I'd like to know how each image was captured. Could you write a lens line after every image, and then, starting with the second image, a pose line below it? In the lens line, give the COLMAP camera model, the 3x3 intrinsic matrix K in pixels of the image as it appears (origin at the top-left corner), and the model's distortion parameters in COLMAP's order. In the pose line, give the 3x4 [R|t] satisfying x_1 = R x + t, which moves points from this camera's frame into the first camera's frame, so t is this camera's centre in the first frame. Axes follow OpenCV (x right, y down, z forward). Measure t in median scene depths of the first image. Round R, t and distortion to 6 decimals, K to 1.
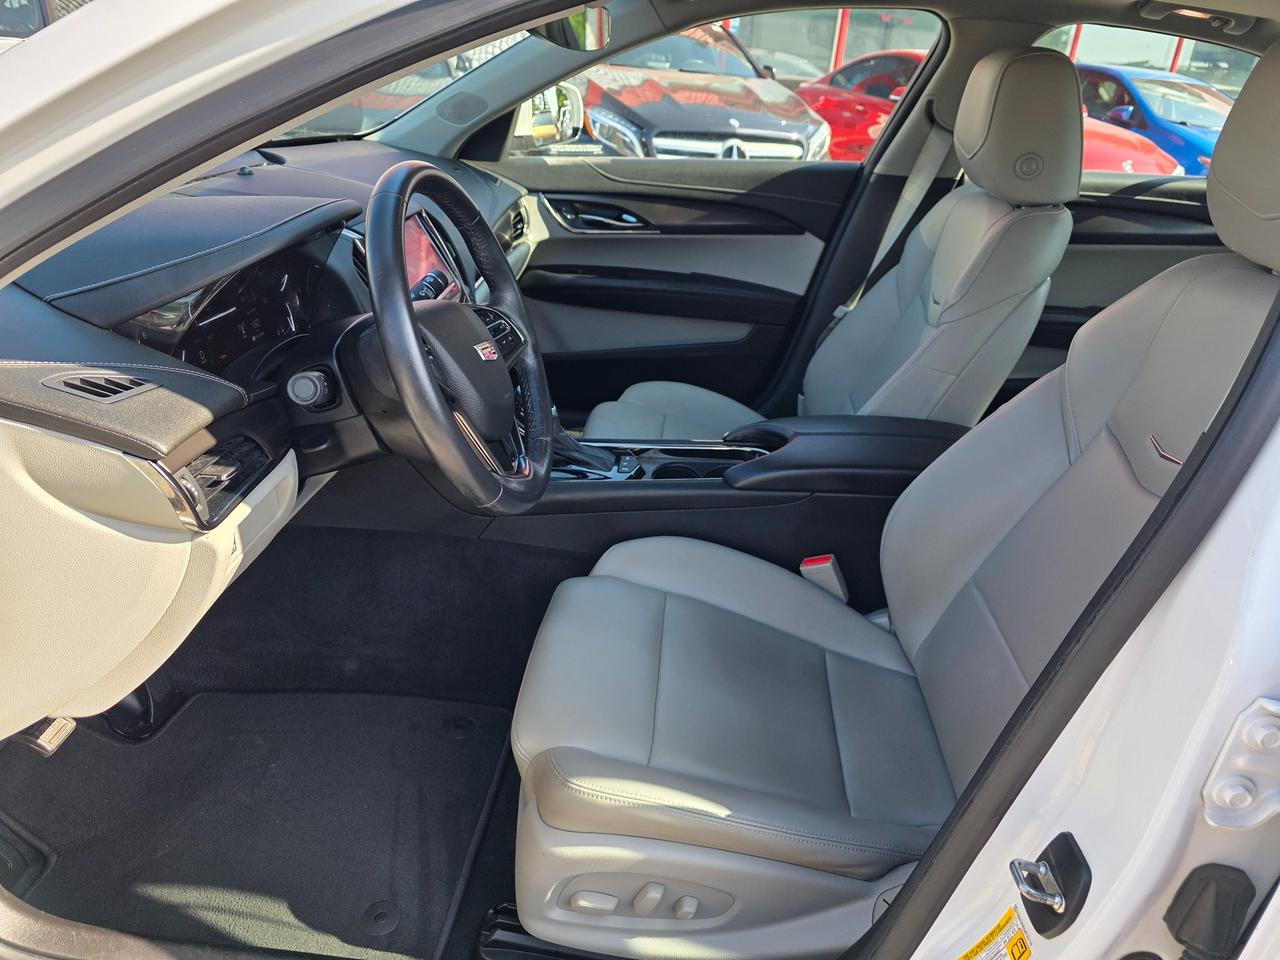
lens RADIAL K [[867.7, 0, 639.9], [0, 867.7, 484.8], [0, 0, 1]] dist [0.032028, -0.036393]
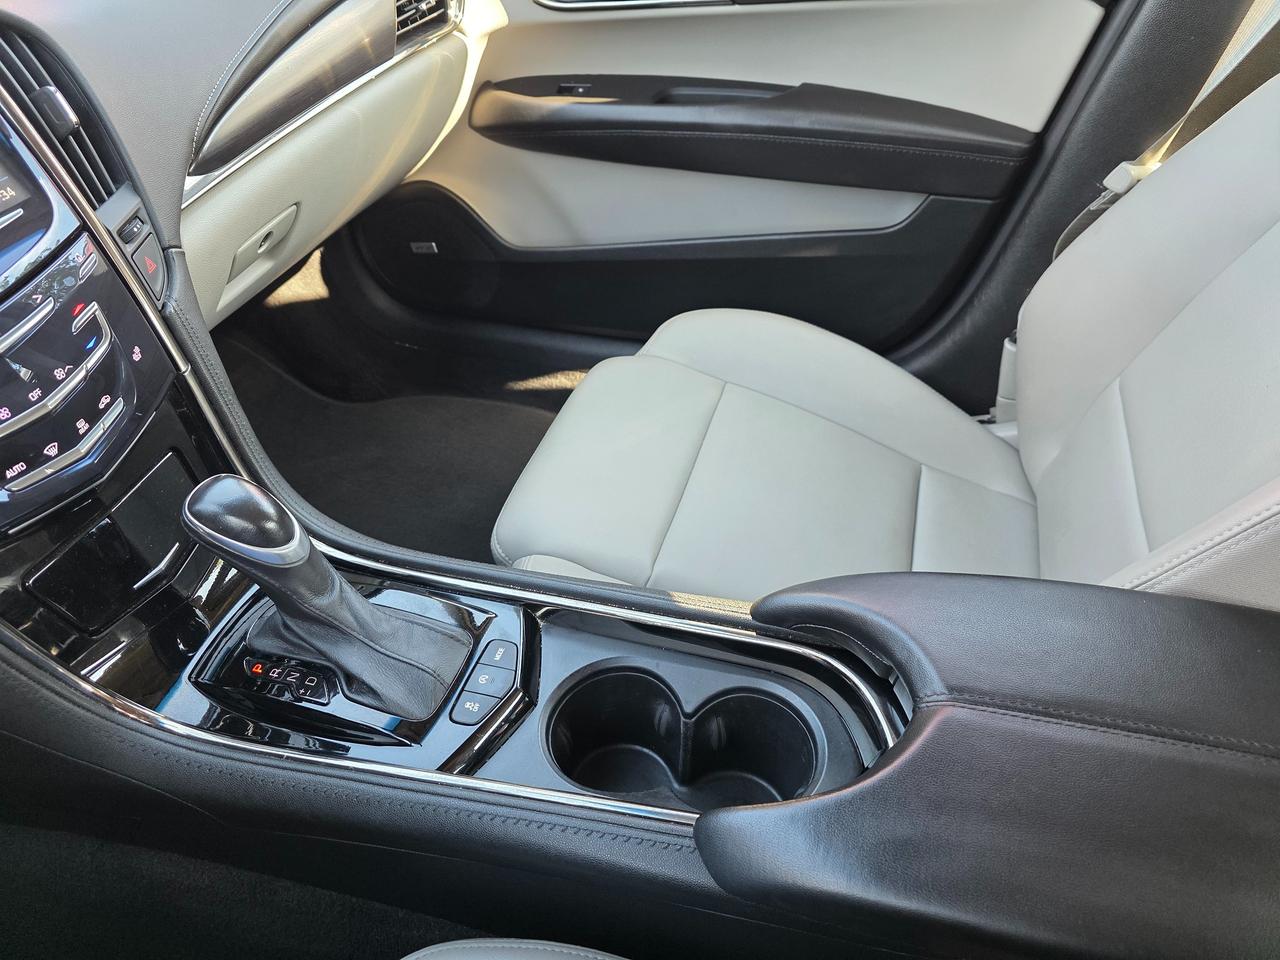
lens RADIAL K [[885.4, 0, 639.6], [0, 885.4, 472.9], [0, 0, 1]] dist [0.024285, -0.003869]
pose [[0.973312, 0.062883, -0.220702, 0.097648], [-0.010916, 0.973322, 0.229183, -0.146691], [0.229226, -0.220658, 0.948033, 0.459981]]
